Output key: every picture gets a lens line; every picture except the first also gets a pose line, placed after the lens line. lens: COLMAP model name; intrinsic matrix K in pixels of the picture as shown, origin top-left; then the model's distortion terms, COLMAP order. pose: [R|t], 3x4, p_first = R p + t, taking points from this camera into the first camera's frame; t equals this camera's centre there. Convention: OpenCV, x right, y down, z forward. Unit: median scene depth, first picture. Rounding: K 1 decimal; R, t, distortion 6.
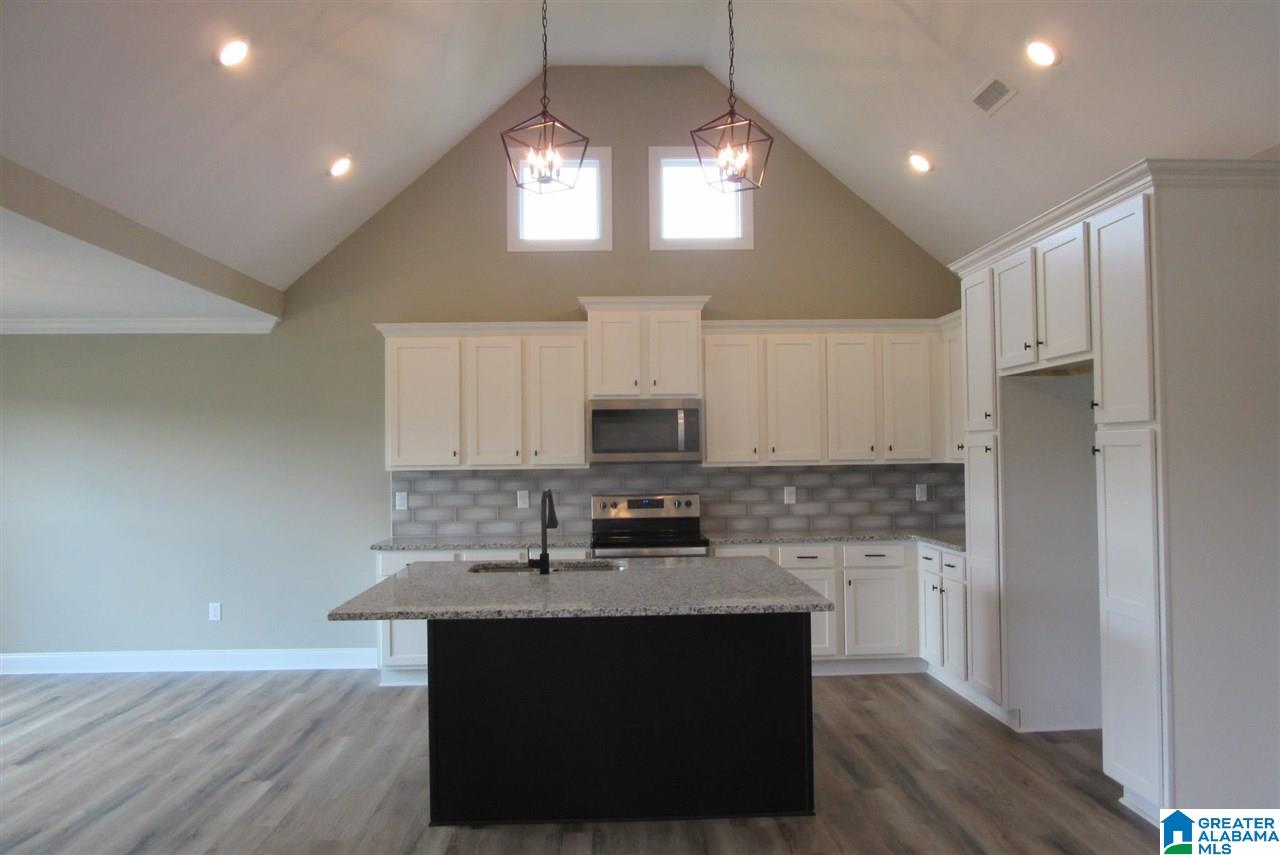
lens RADIAL K [[960.8, 0, 640.0], [0, 960.8, 427.5], [0, 0, 1]] dist [-0.043462, 0.033713]
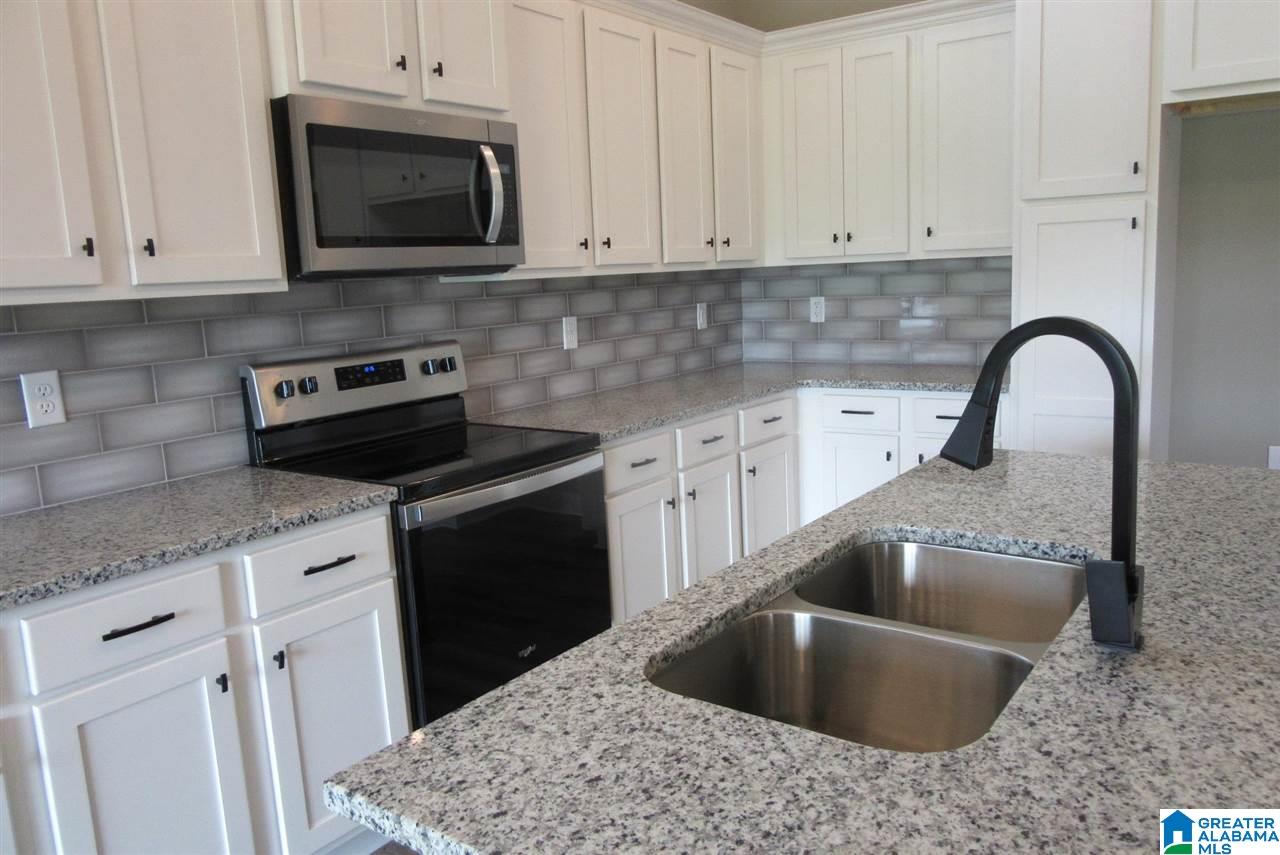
lens RADIAL K [[960.8, 0, 640.0], [0, 960.8, 427.5], [0, 0, 1]] dist [-0.043462, 0.033713]
pose [[0.610786, -0.141160, 0.779111, -0.263233], [0.016426, 0.986027, 0.165771, 0.036111], [-0.791625, -0.088453, 0.604570, 0.675019]]
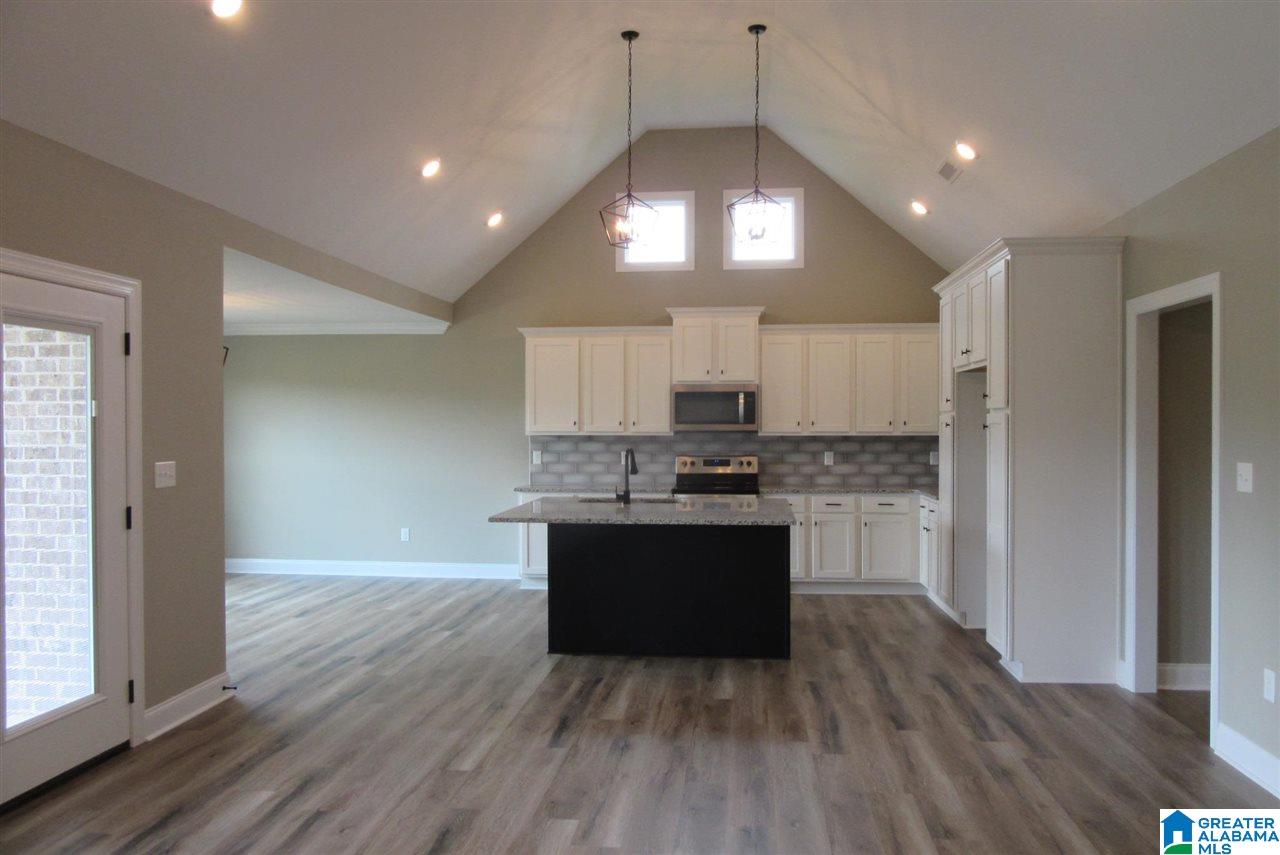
lens RADIAL K [[960.8, 0, 640.0], [0, 960.8, 427.5], [0, 0, 1]] dist [-0.043462, 0.033713]
pose [[0.989268, 0.013027, -0.145531, 0.096961], [-0.008570, 0.999476, 0.031211, -0.010014], [0.145861, -0.029629, 0.988861, -0.336788]]
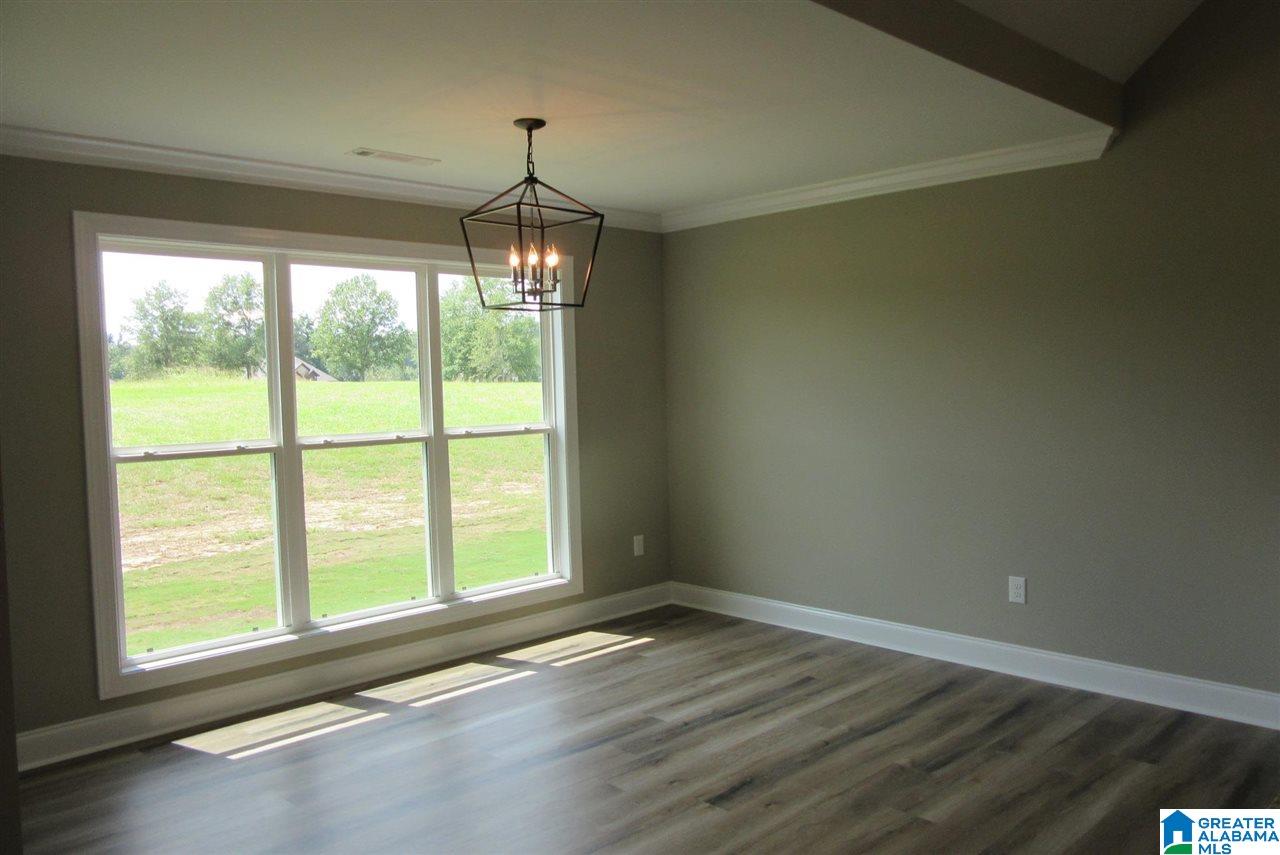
lens RADIAL K [[978.1, 0, 640.0], [0, 978.1, 427.5], [0, 0, 1]] dist [0.004606, -0.002536]
pose [[0.673115, 0.029007, -0.738969, -0.119229], [0.036975, 0.996661, 0.072802, 0.018747], [0.738613, -0.076328, 0.669795, 0.354107]]
